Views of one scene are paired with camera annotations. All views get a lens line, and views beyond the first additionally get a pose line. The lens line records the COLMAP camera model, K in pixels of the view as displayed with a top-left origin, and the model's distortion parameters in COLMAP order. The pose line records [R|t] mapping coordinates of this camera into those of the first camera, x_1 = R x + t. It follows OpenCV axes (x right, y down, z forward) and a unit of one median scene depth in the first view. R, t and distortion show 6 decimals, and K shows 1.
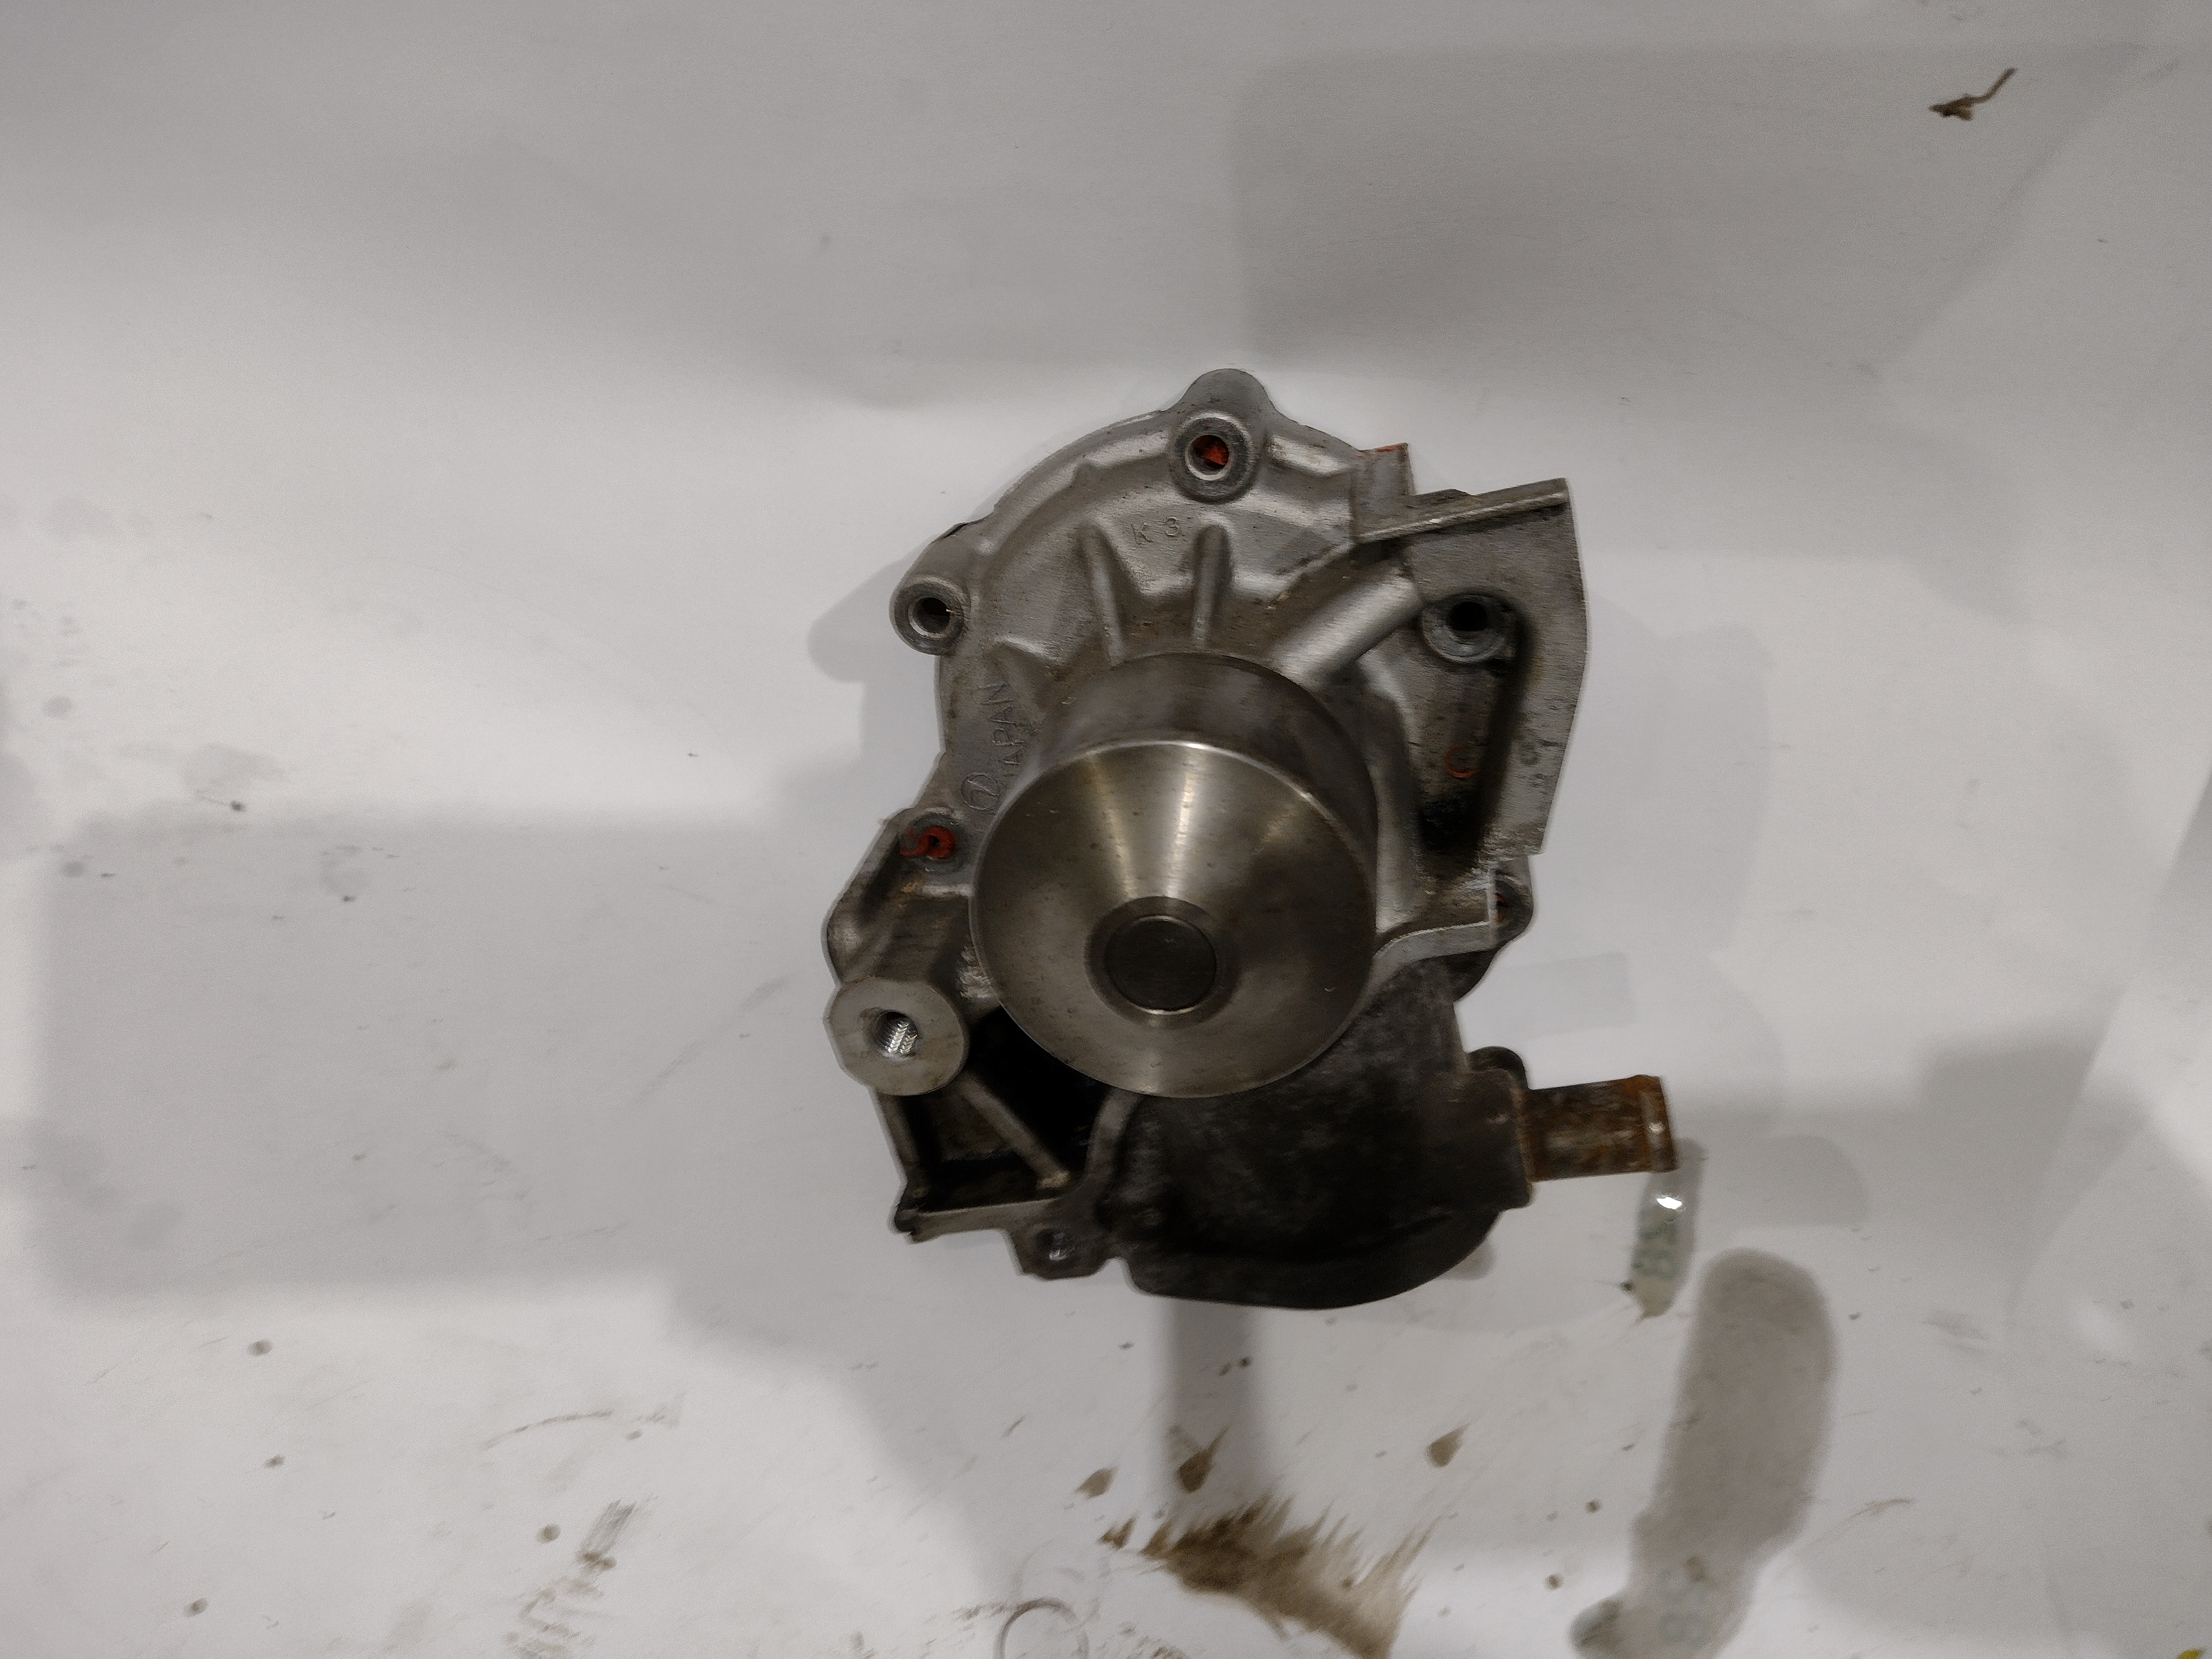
lens RADIAL K [[1712.6, 0, 1148.2], [0, 1712.6, 791.4], [0, 0, 1]] dist [0.011678, -0.037505]
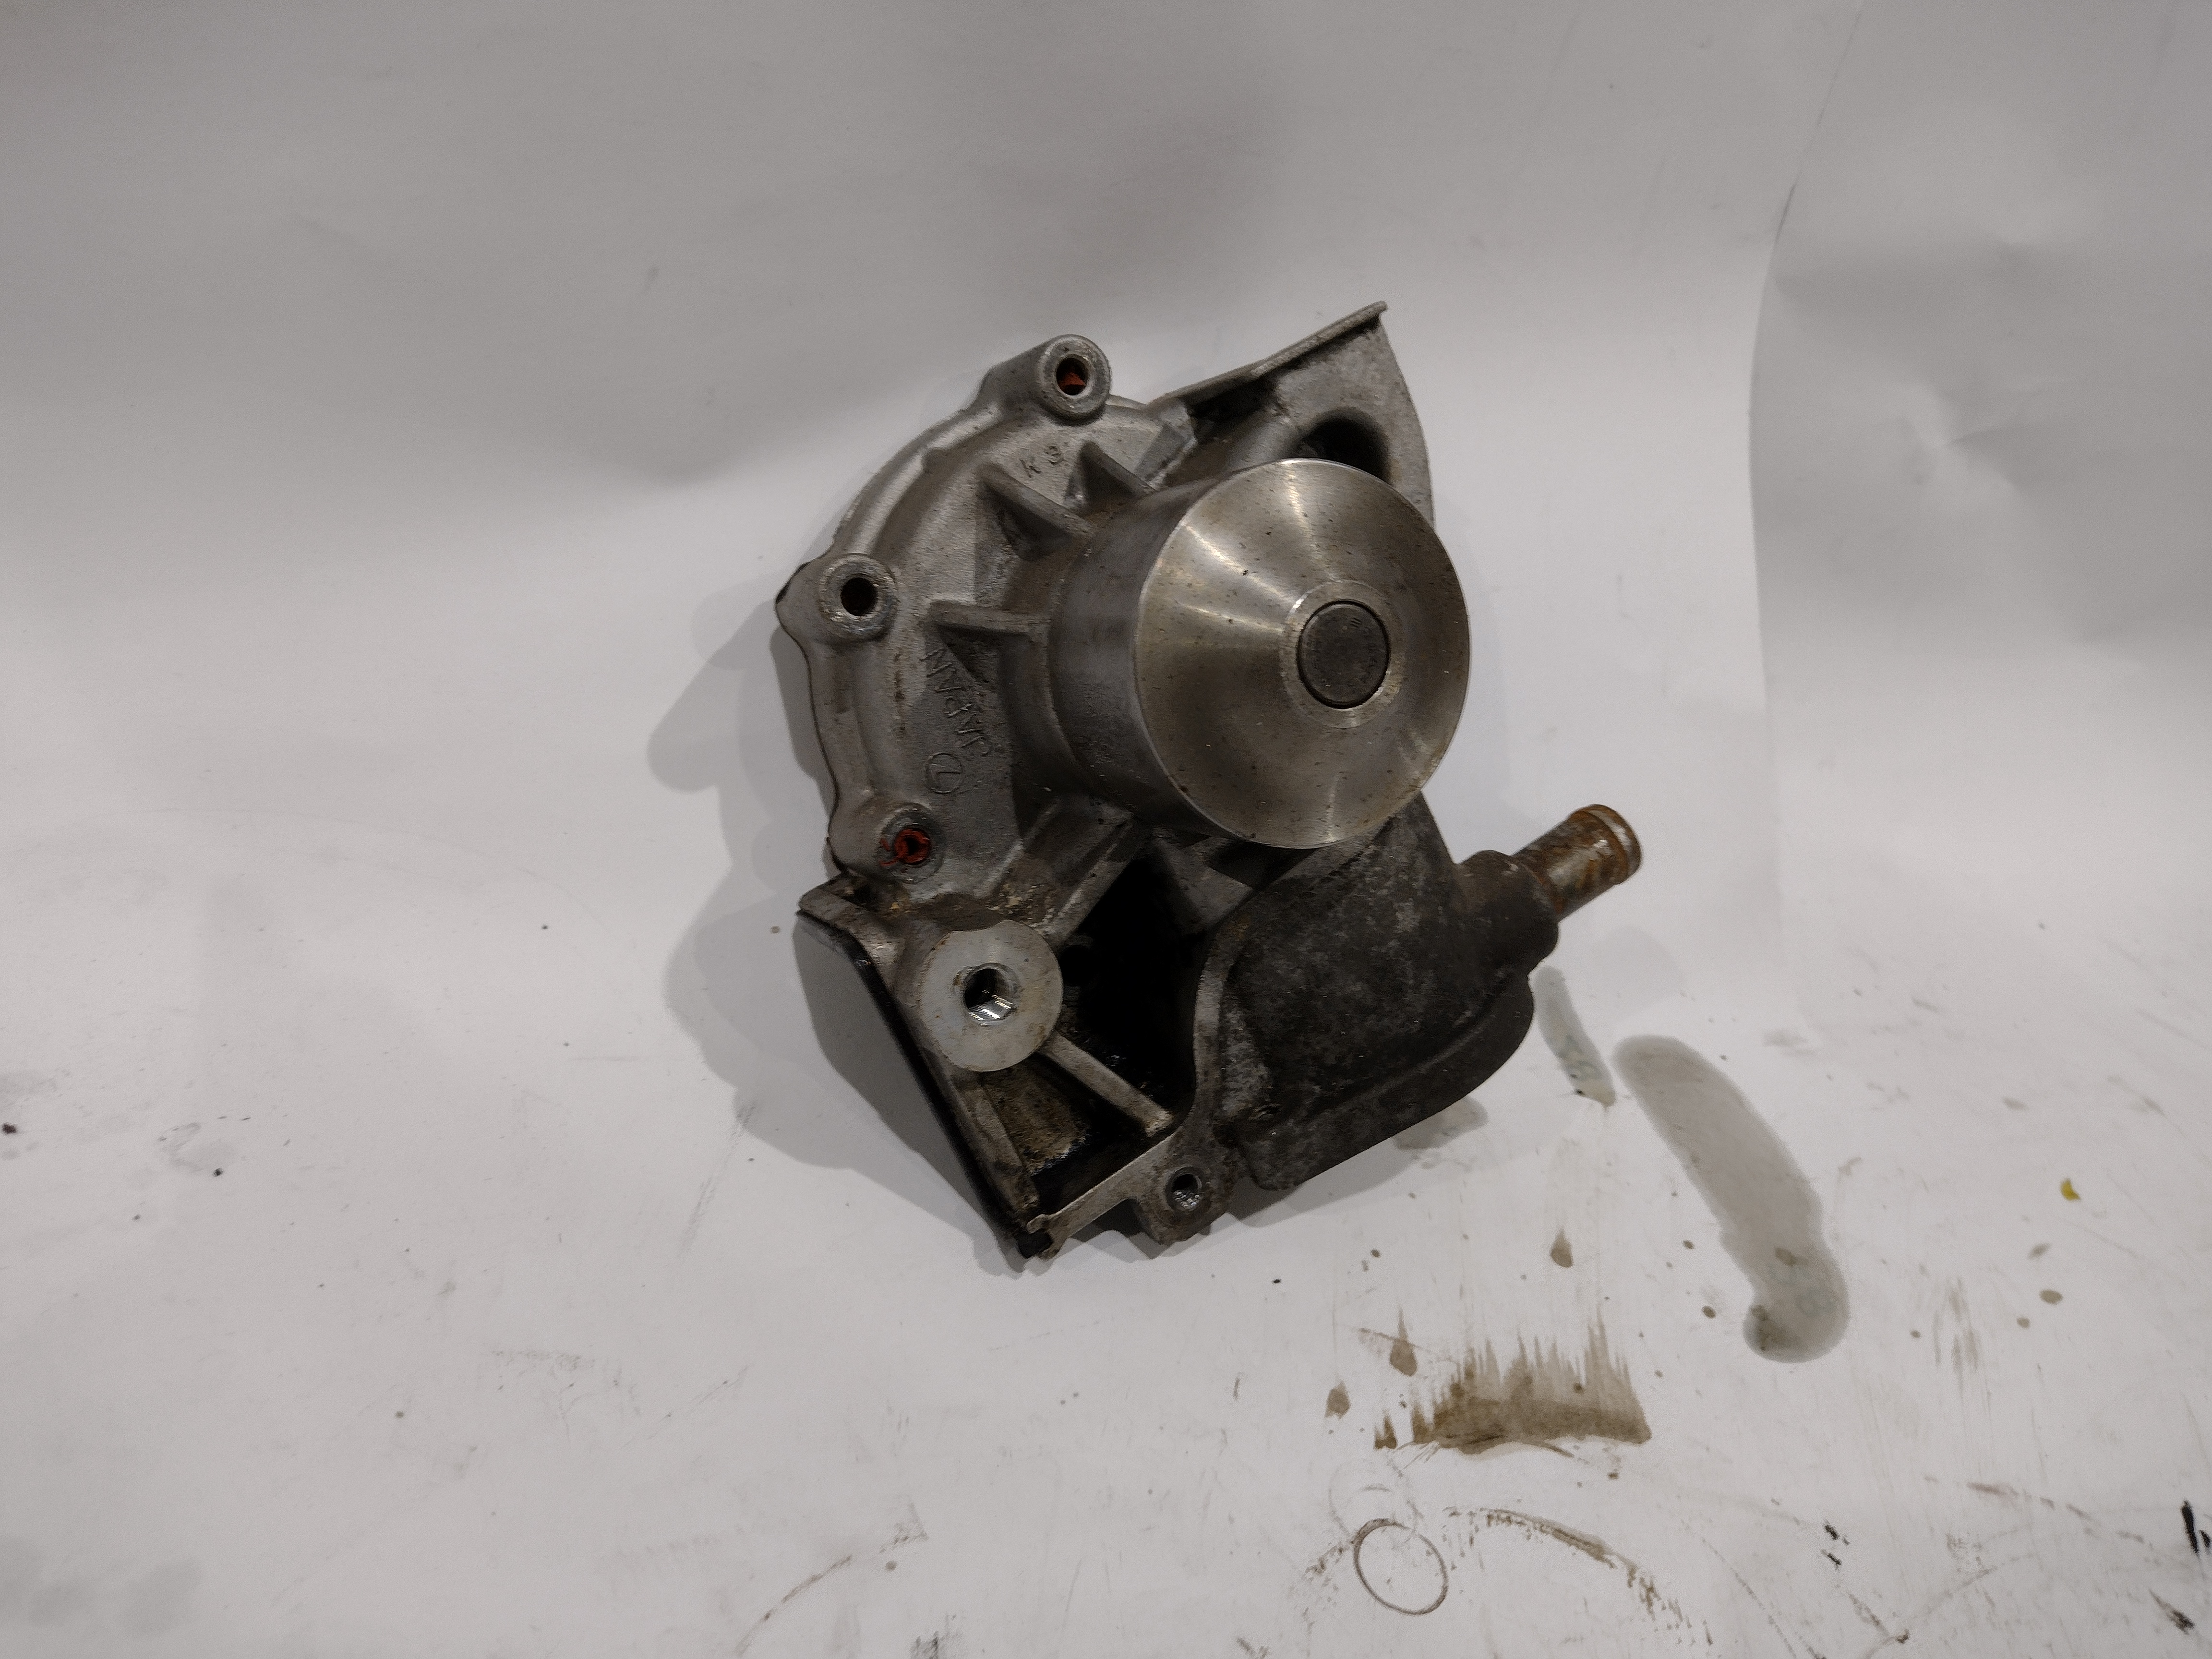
lens RADIAL K [[1712.6, 0, 1107.9], [0, 1712.6, 818.9], [0, 0, 1]] dist [0.011678, -0.037505]
pose [[0.828519, -0.262129, 0.494818, -0.521867], [0.409957, 0.885883, -0.217134, 0.282059], [-0.381433, 0.382754, 0.841432, 0.152206]]
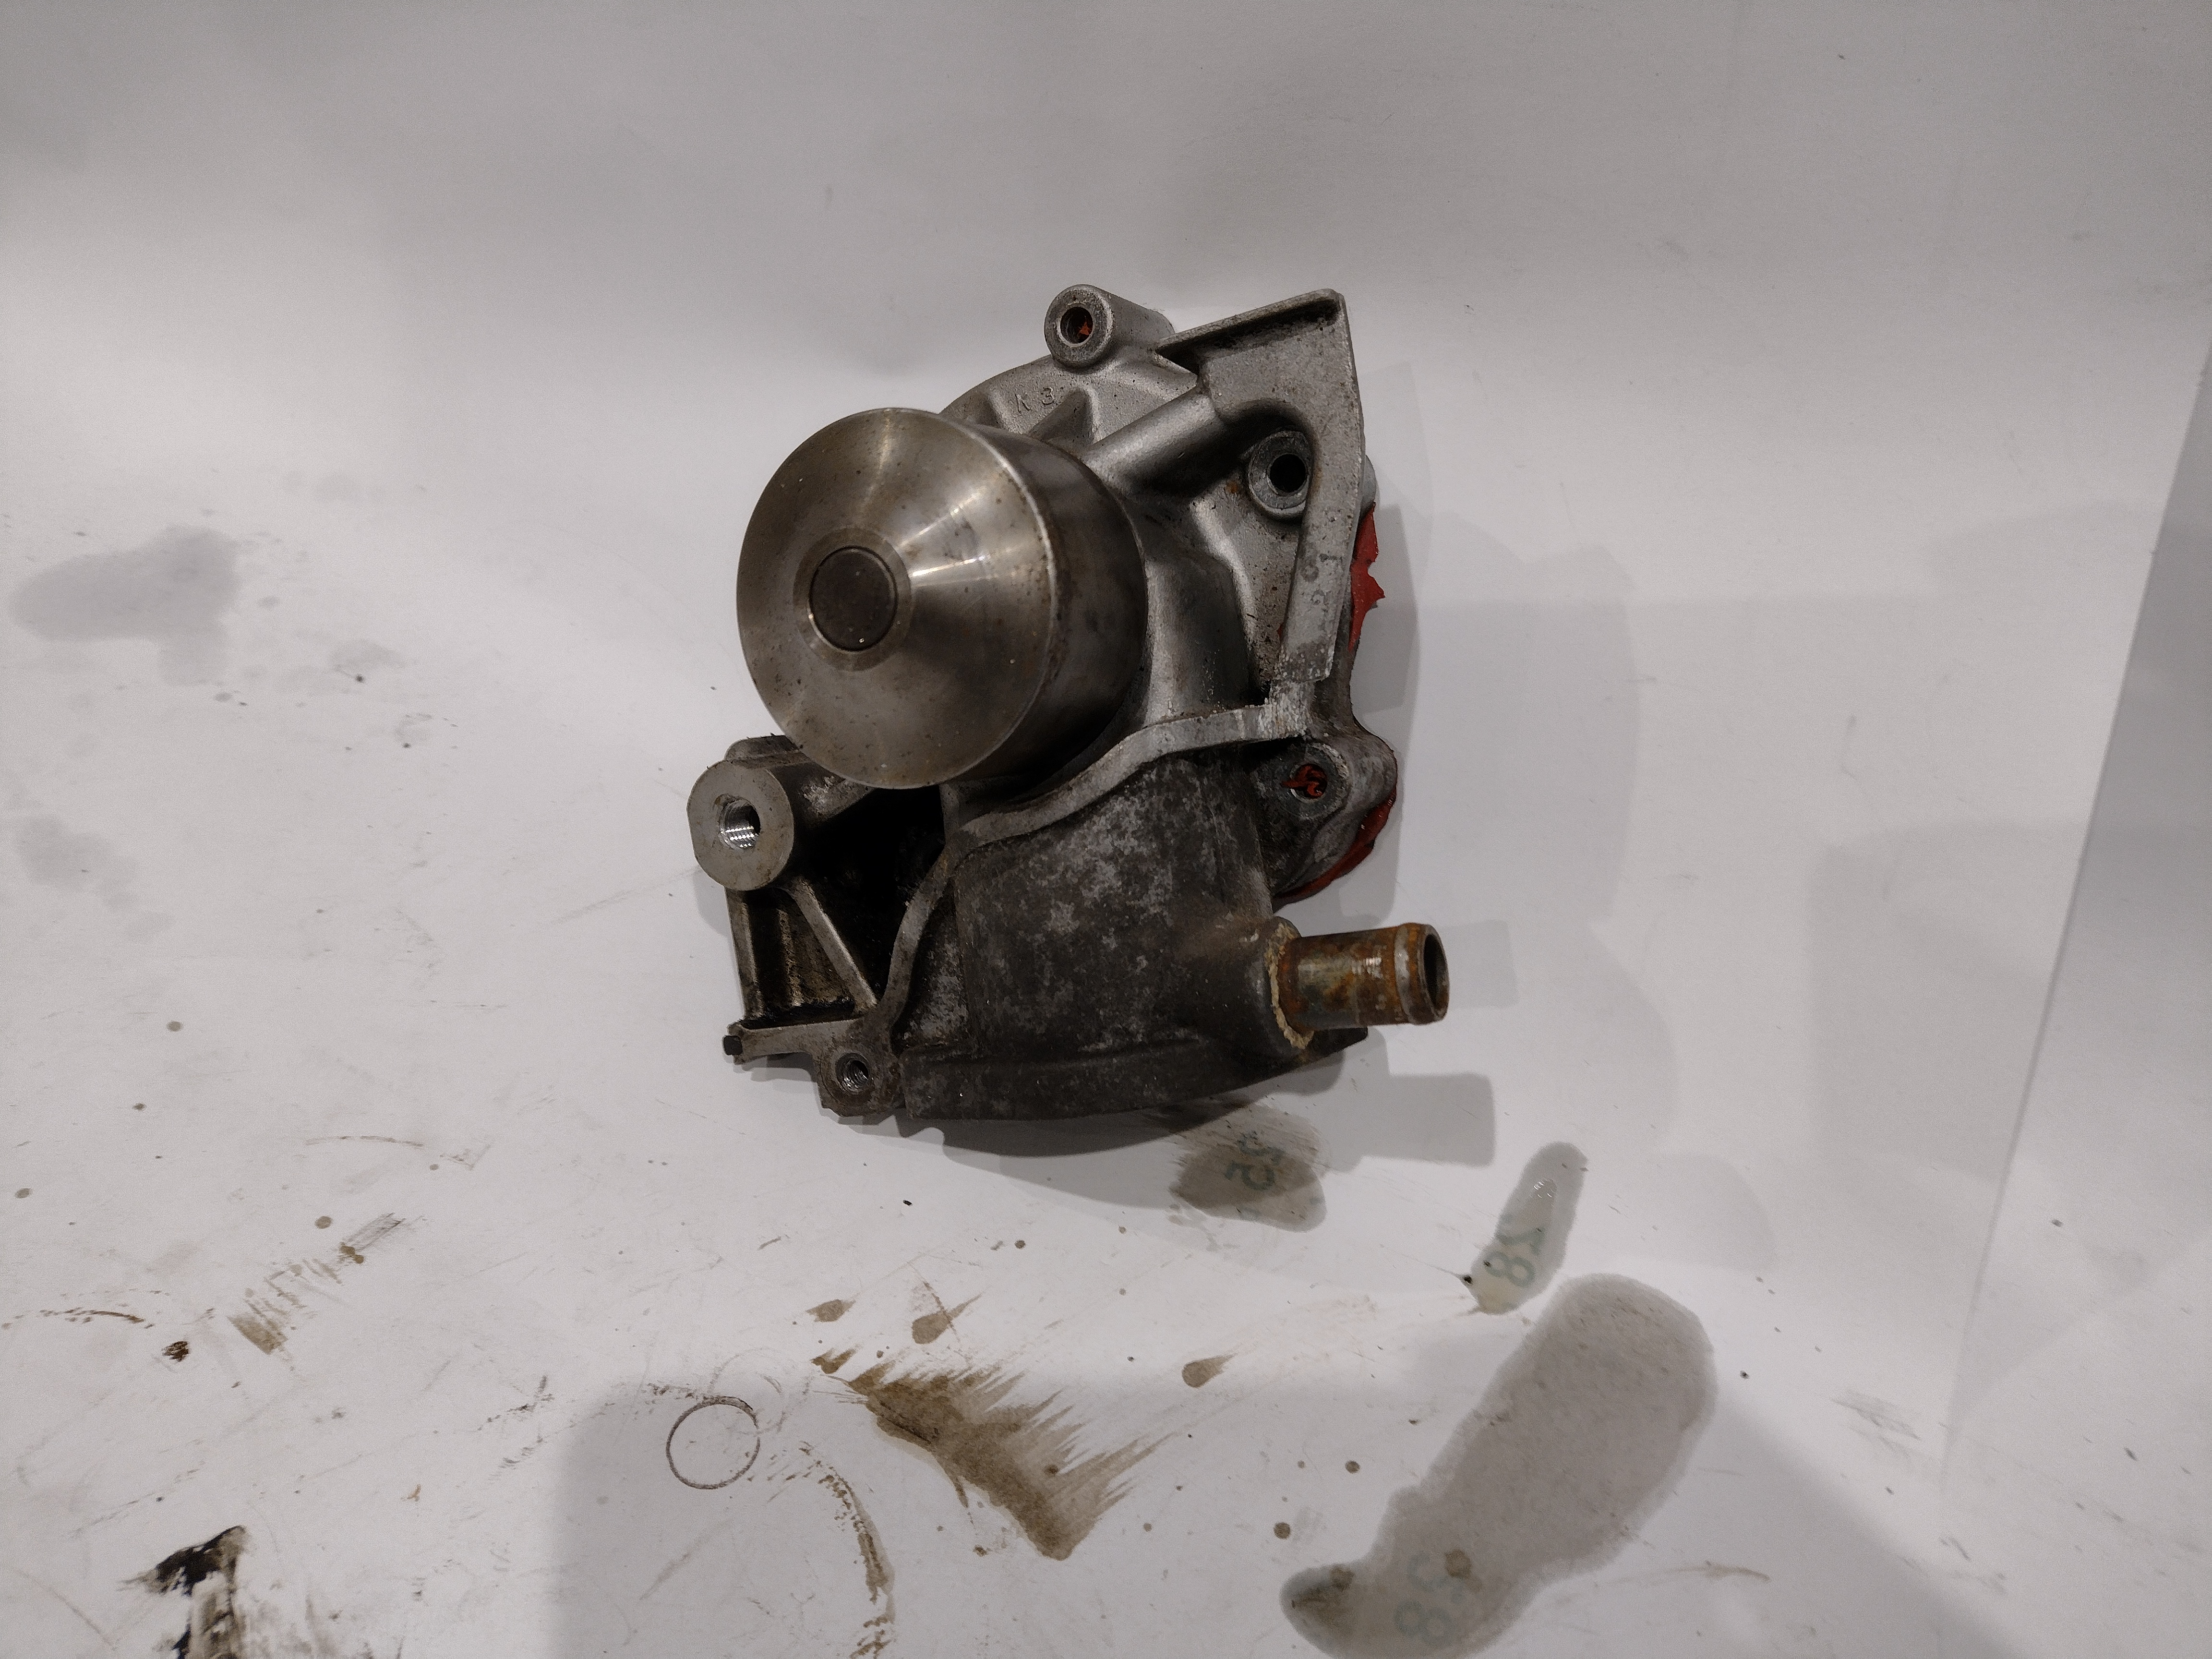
lens RADIAL K [[1712.6, 0, 1127.6], [0, 1712.6, 809.0], [0, 0, 1]] dist [0.011678, -0.037505]
pose [[0.953086, 0.093482, -0.287904, 0.392459], [-0.182579, 0.936161, -0.300446, 0.409030], [0.241438, 0.338916, 0.909310, 0.066991]]
